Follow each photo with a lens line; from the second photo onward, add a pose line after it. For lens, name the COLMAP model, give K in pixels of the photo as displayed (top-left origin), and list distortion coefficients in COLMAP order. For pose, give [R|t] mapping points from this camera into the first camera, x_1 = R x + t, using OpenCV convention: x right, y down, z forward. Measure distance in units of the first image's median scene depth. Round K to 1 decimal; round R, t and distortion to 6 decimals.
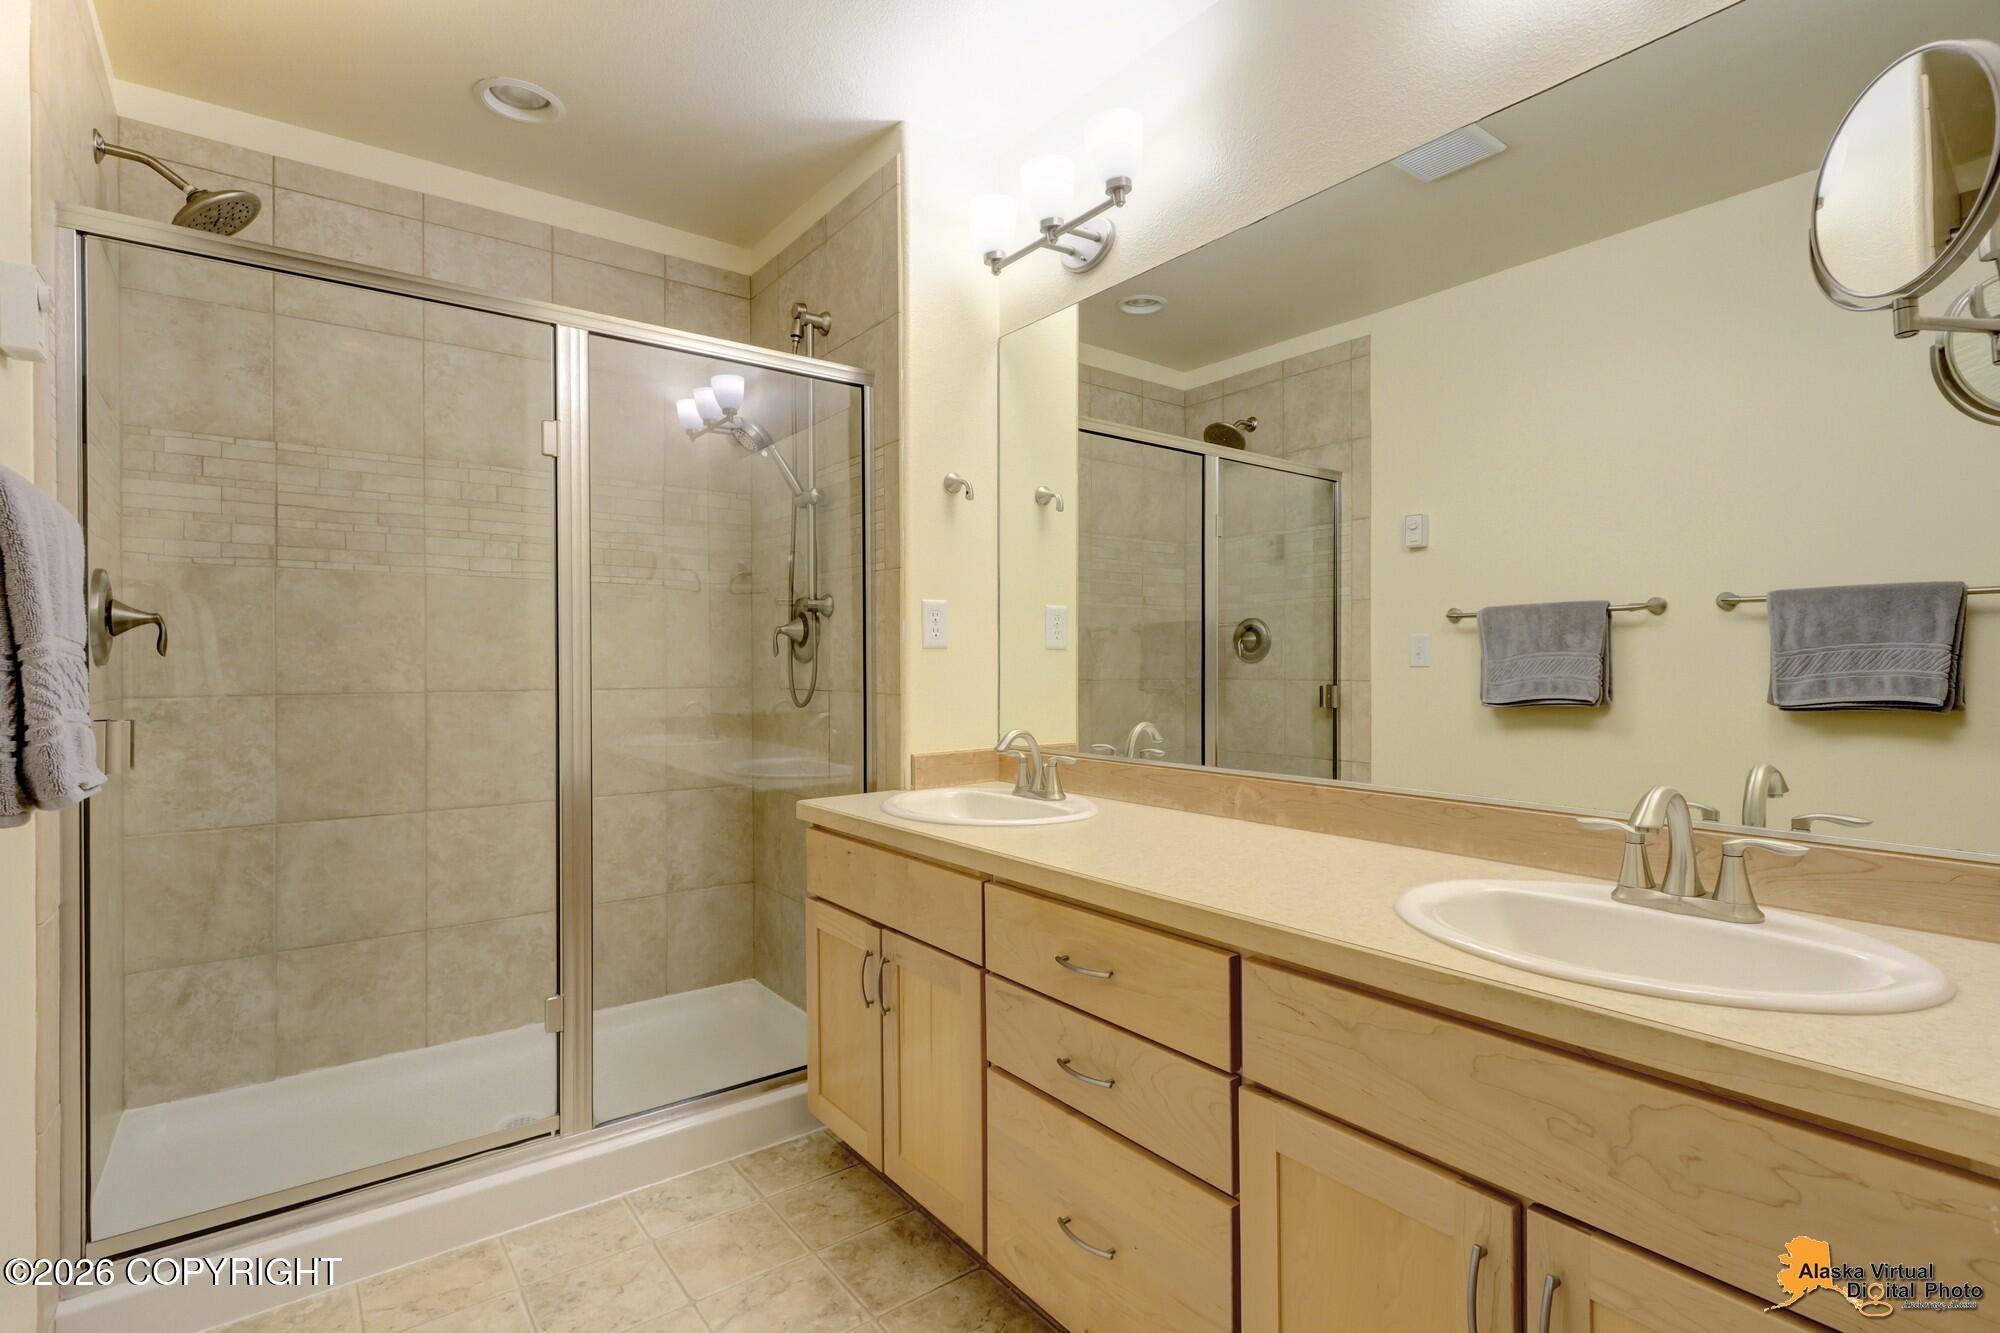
lens RADIAL K [[929.8, 0, 1000.0], [0, 929.8, 666.5], [0, 0, 1]] dist [0.021689, -0.021487]
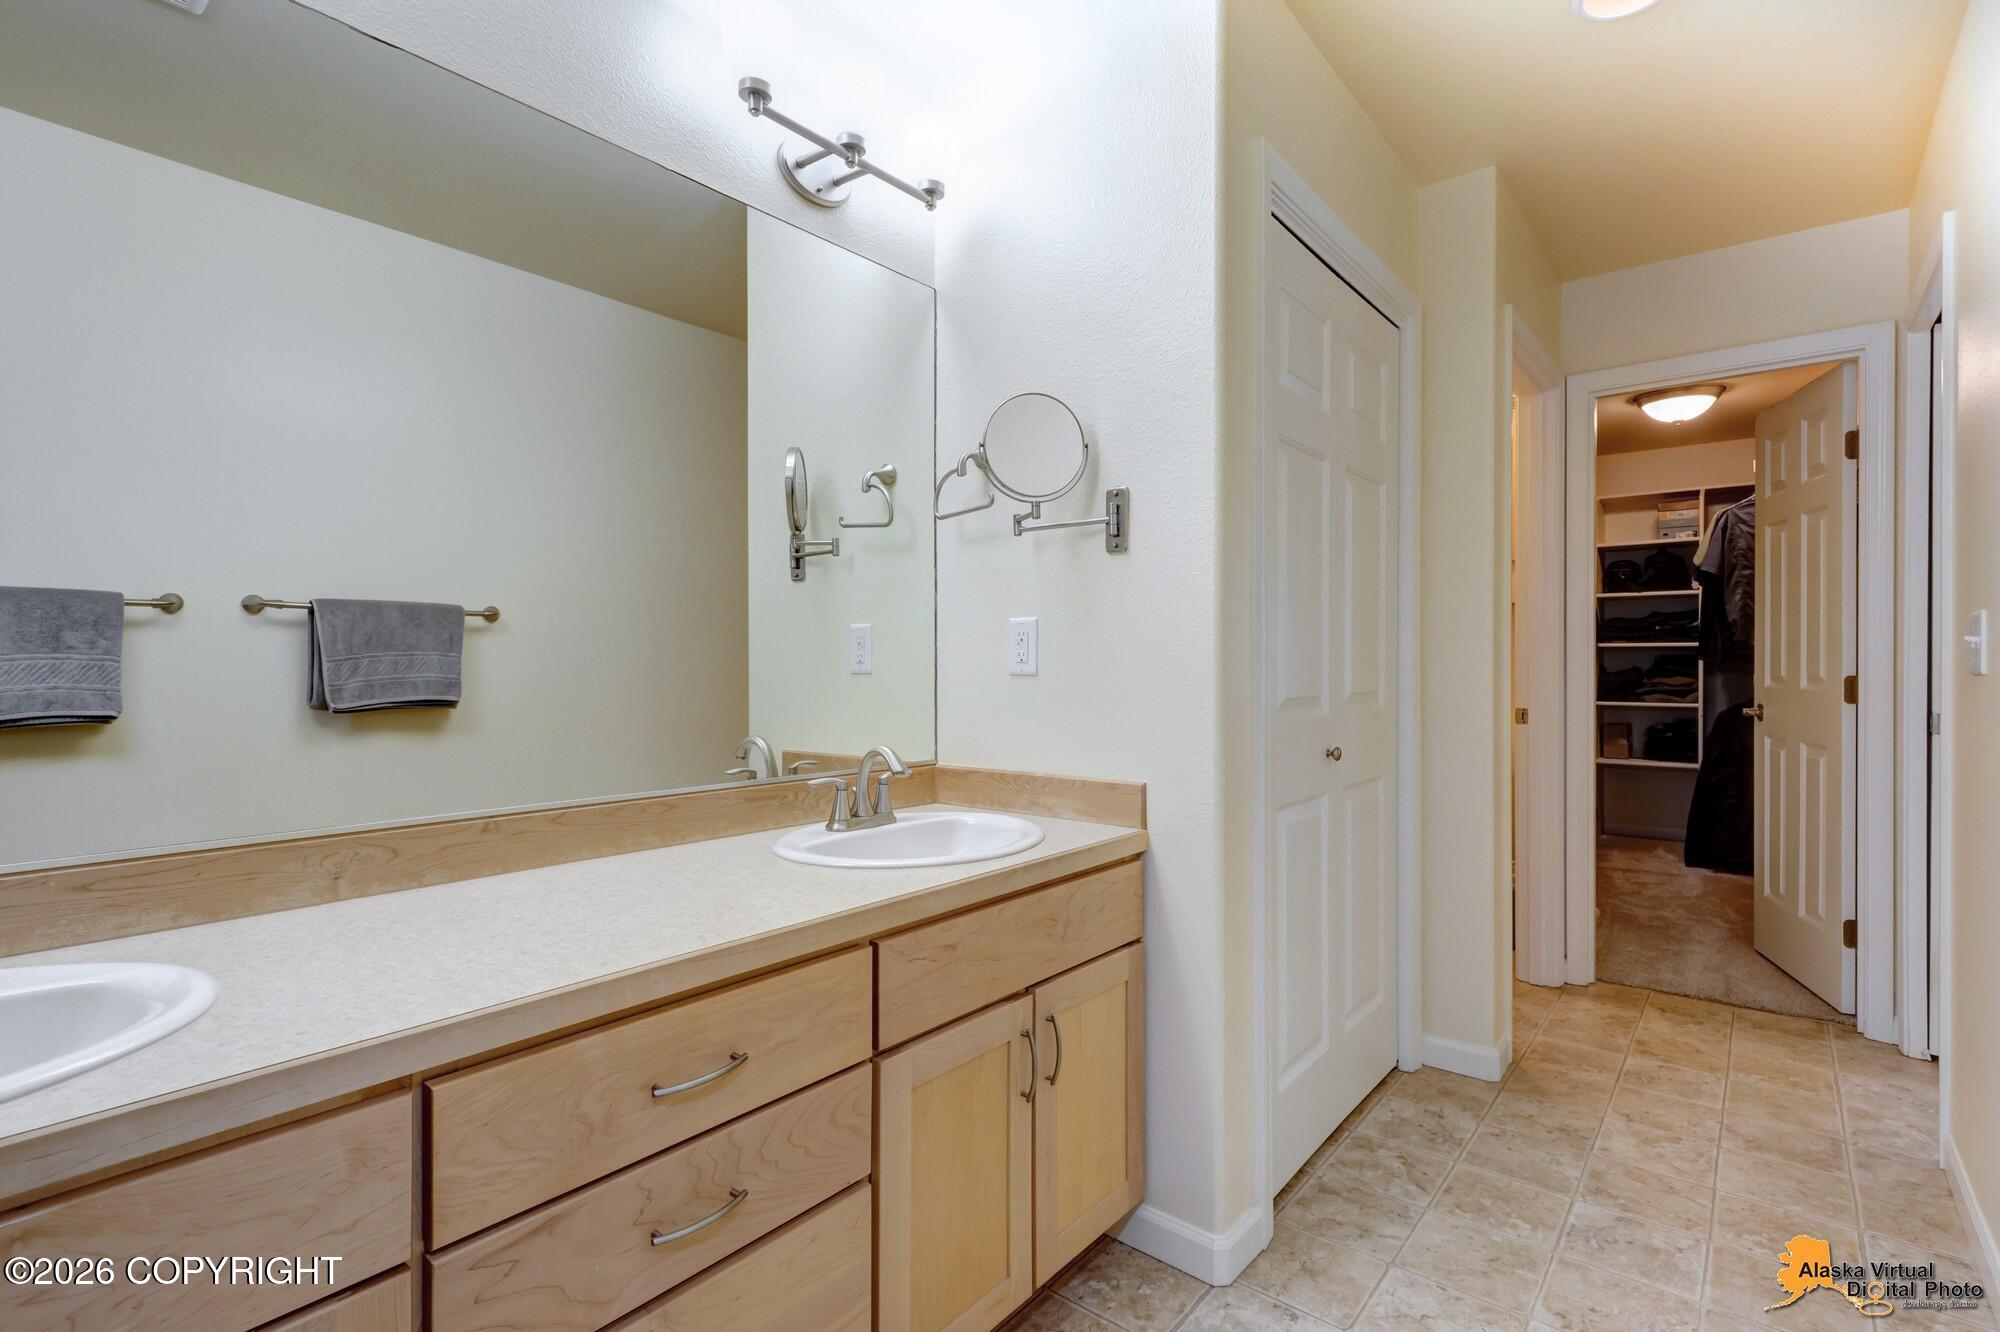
lens RADIAL K [[1002.3, 0, 1000.0], [0, 1002.3, 666.0], [0, 0, 1]] dist [-0.019644, 0.000297]
pose [[-0.246776, 0.004497, 0.969062, -0.452794], [0.007556, 0.999968, -0.002716, 0.002000], [-0.969043, 0.006652, -0.246802, 0.587980]]
